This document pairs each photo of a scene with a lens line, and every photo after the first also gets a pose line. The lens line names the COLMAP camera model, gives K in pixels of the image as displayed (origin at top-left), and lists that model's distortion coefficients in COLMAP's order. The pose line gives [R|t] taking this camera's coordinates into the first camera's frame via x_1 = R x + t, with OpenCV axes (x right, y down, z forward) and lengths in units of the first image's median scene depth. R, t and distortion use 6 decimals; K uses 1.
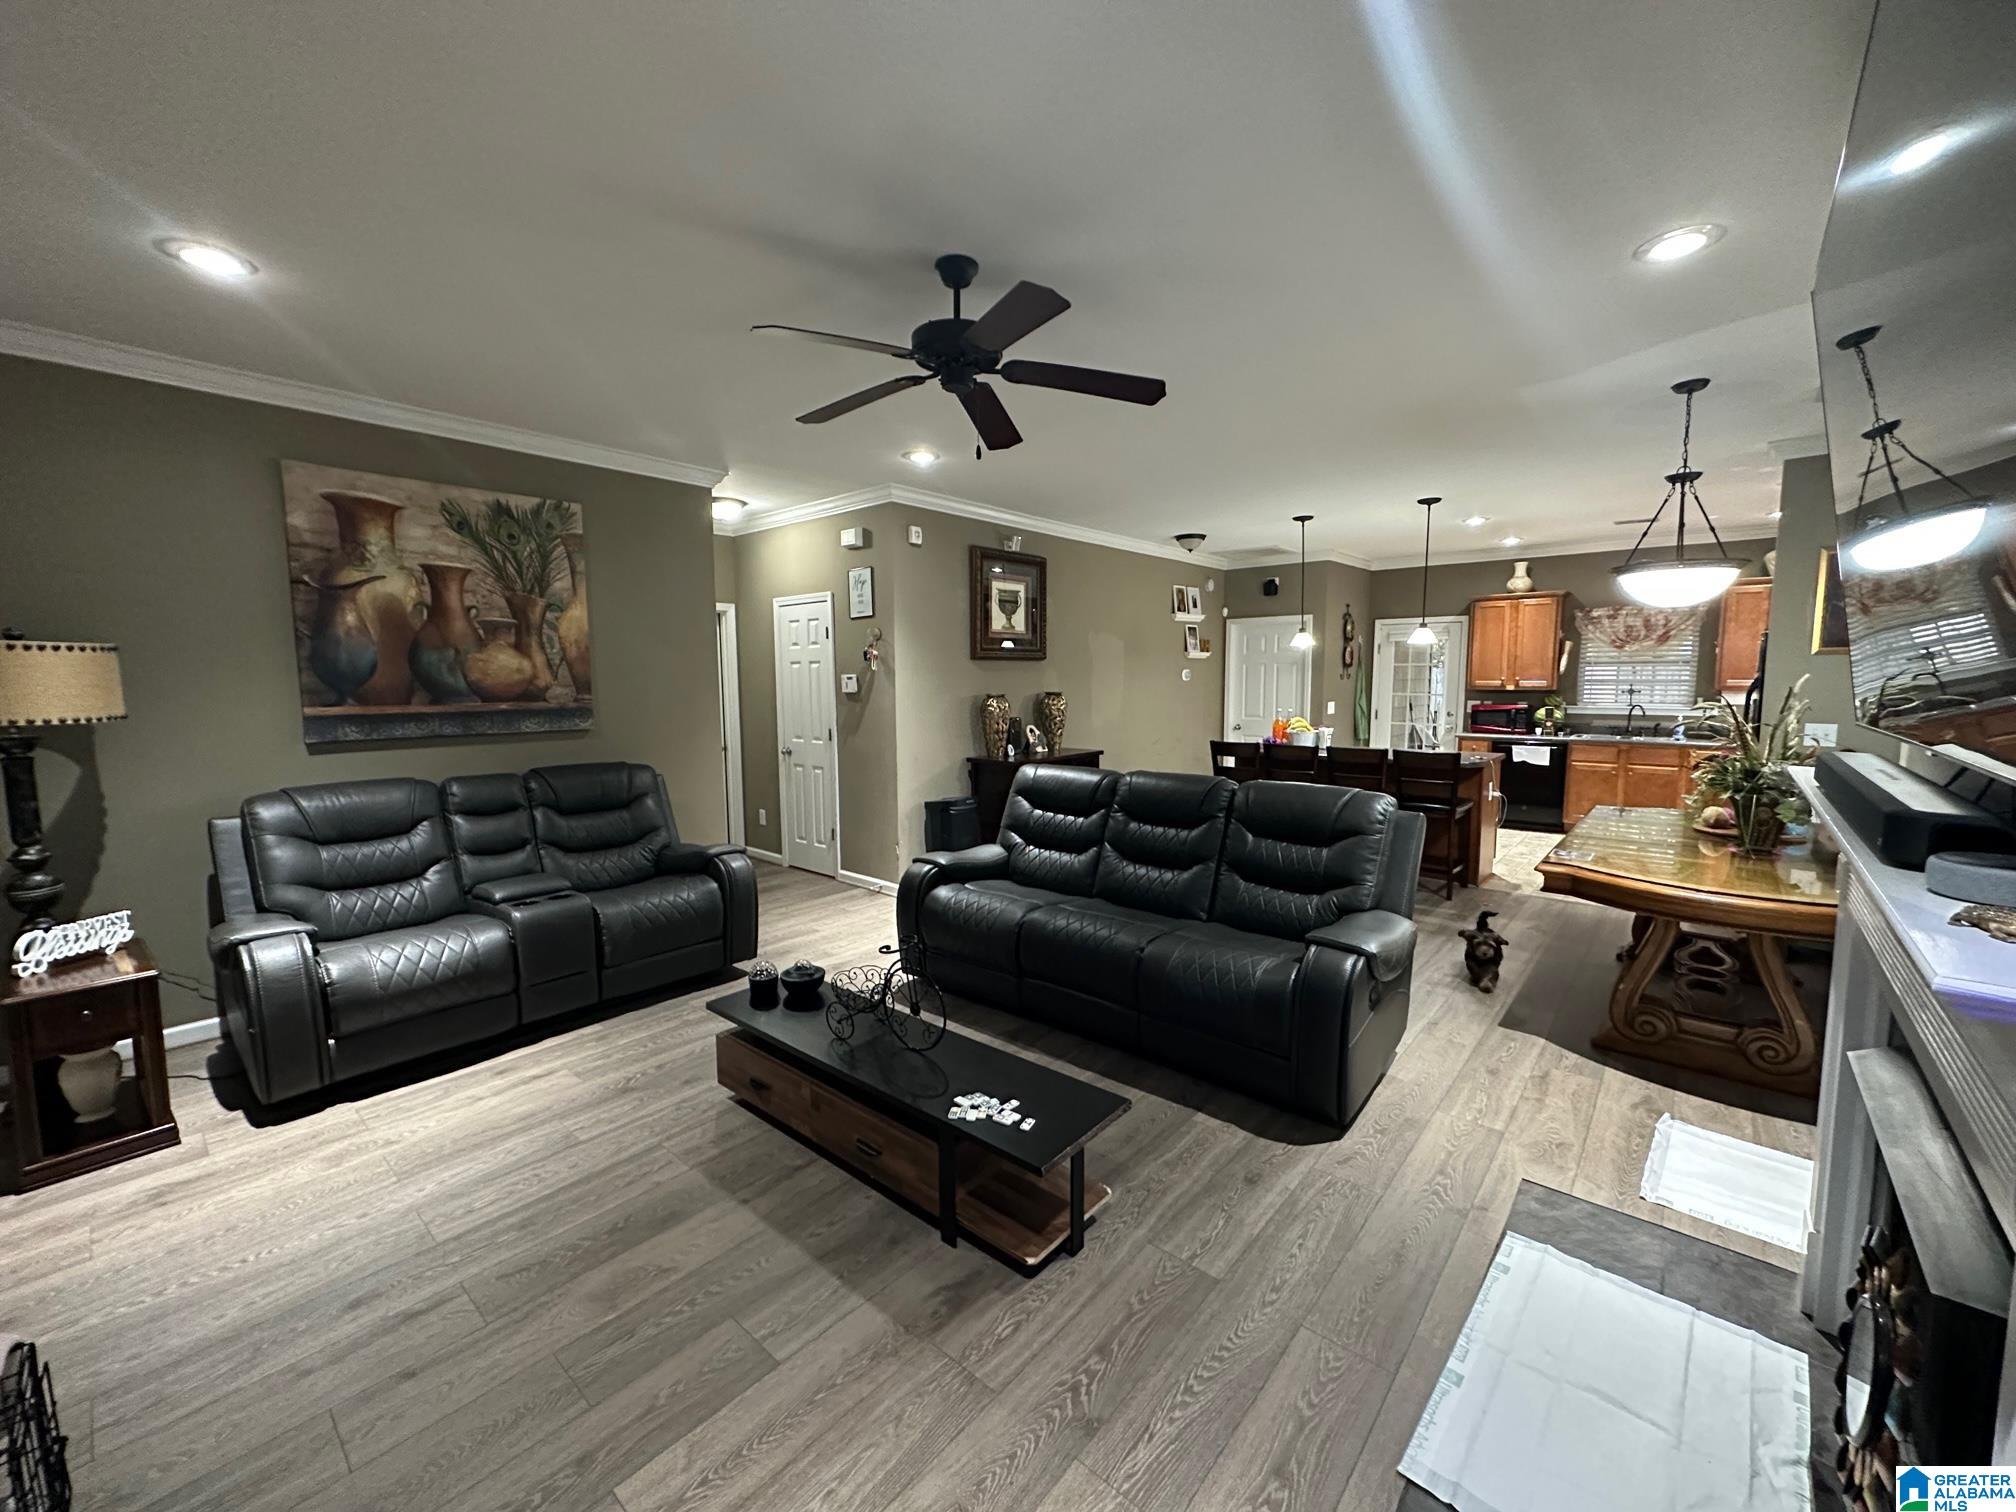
lens RADIAL K [[798.4, 0, 1004.2], [0, 798.4, 759.5], [0, 0, 1]] dist [-0.001010, 0.000063]
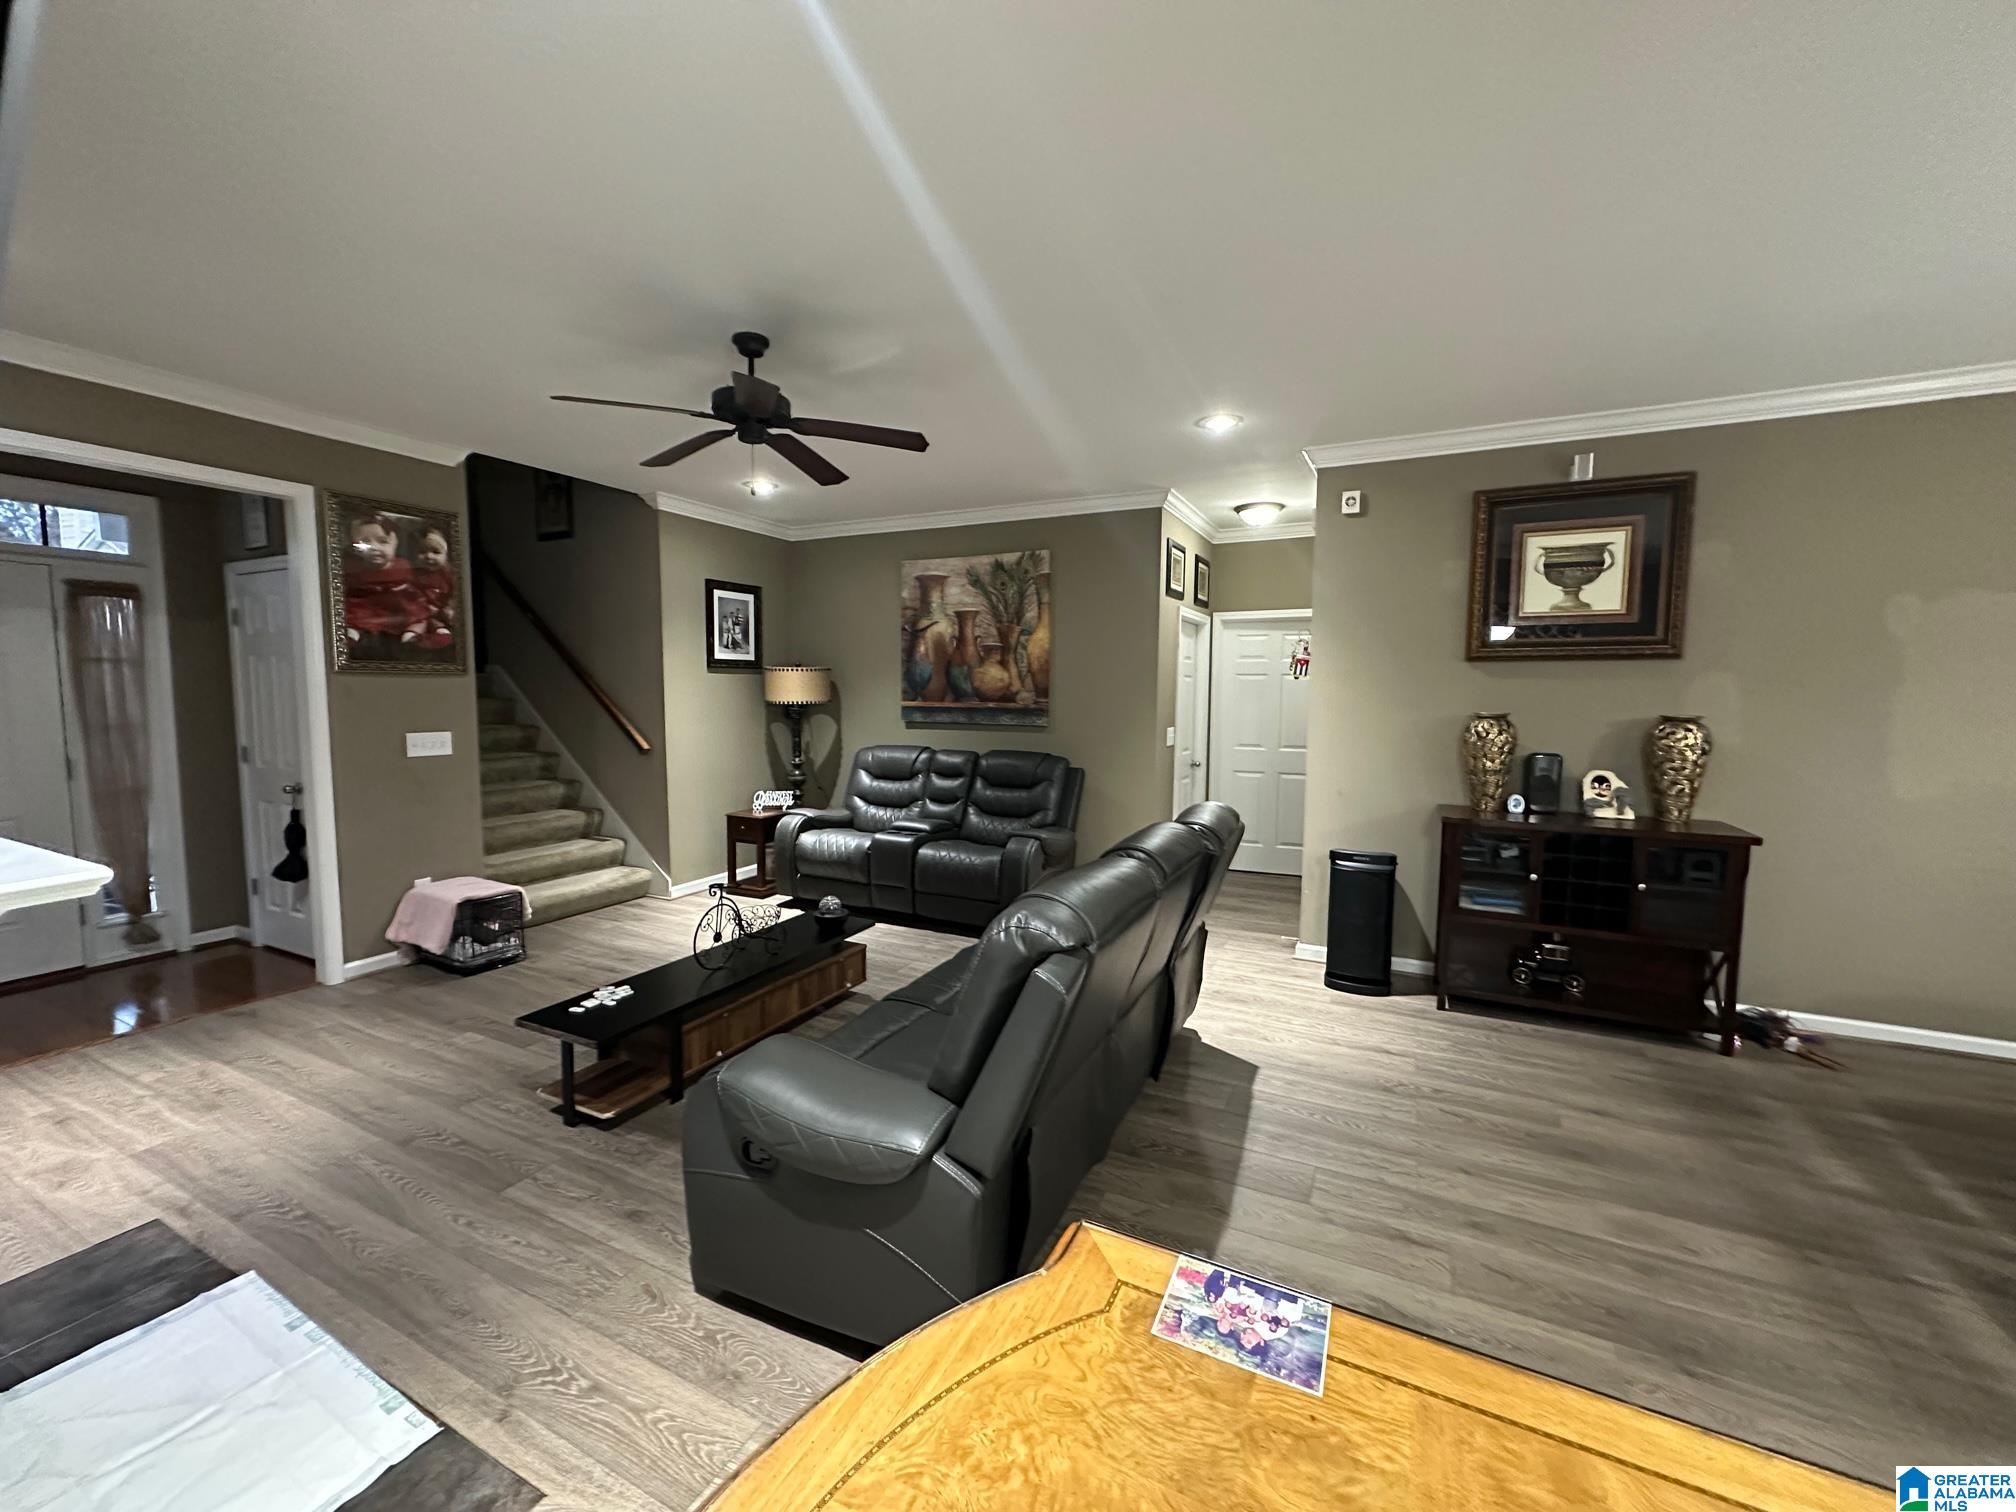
lens RADIAL K [[798.4, 0, 1012.5], [0, 798.4, 761.5], [0, 0, 1]] dist [-0.001010, 0.000063]
pose [[0.257639, 0.092521, -0.961801, 0.825171], [-0.107217, 0.991995, 0.066705, -0.072043], [0.960274, 0.085936, 0.265497, 0.731891]]
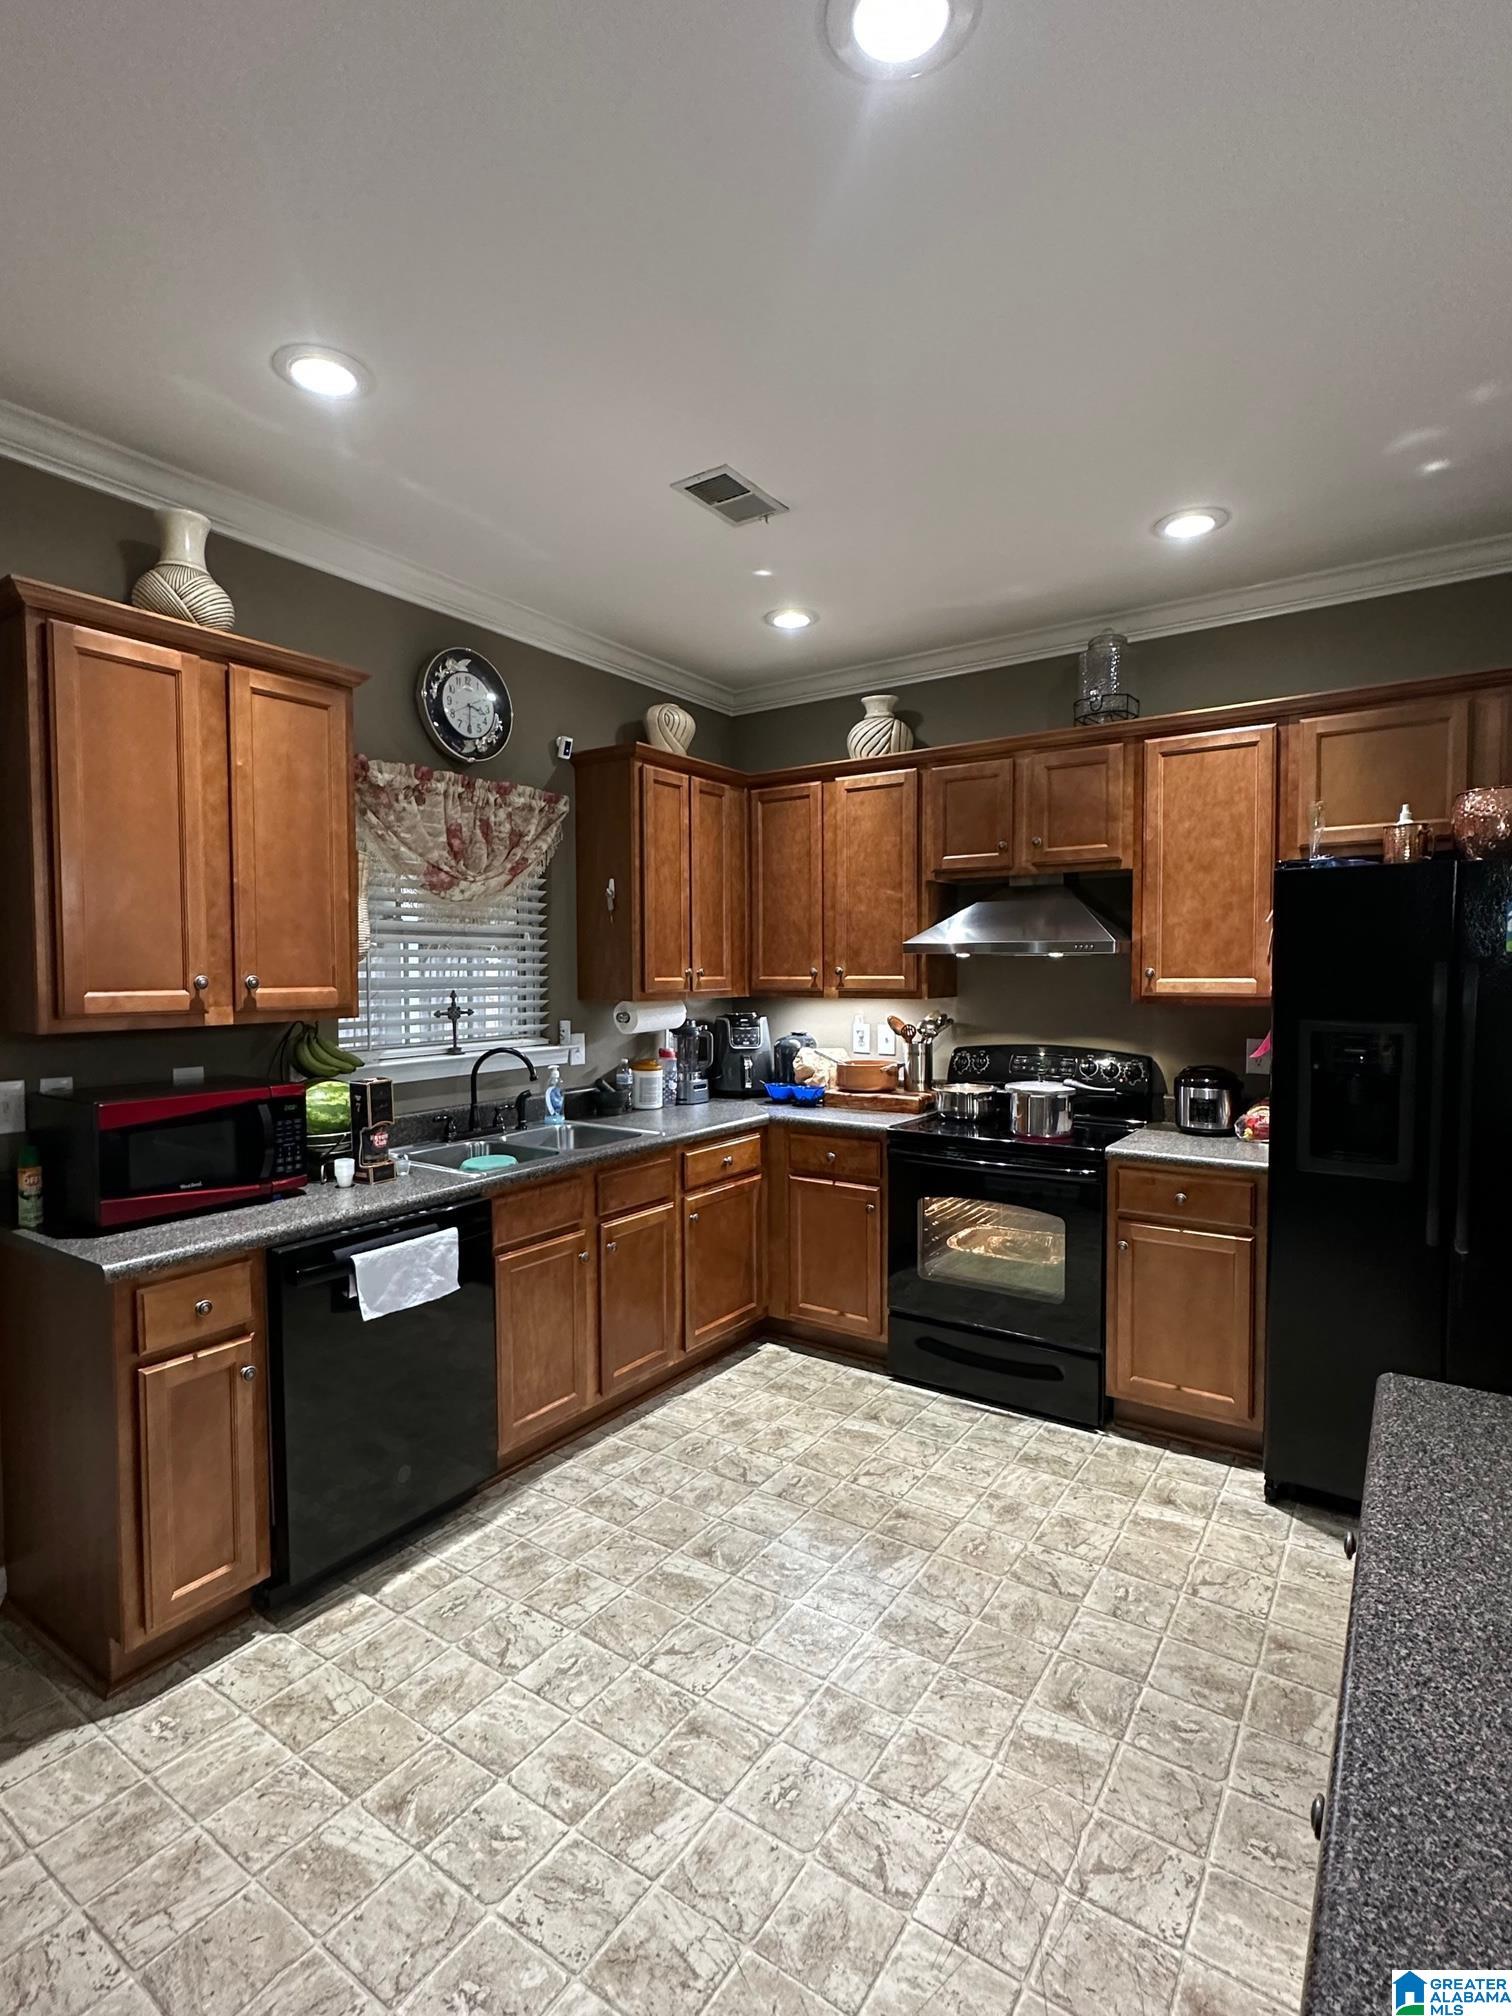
lens RADIAL K [[989.7, 0, 754.9], [0, 989.7, 1003.2], [0, 0, 1]] dist [0.001389, 0.004452]
pose [[-0.108006, -0.031312, 0.993657, 0.683216], [0.105544, 0.993494, 0.042779, -0.195306], [-0.988532, 0.109495, -0.103999, 1.894585]]
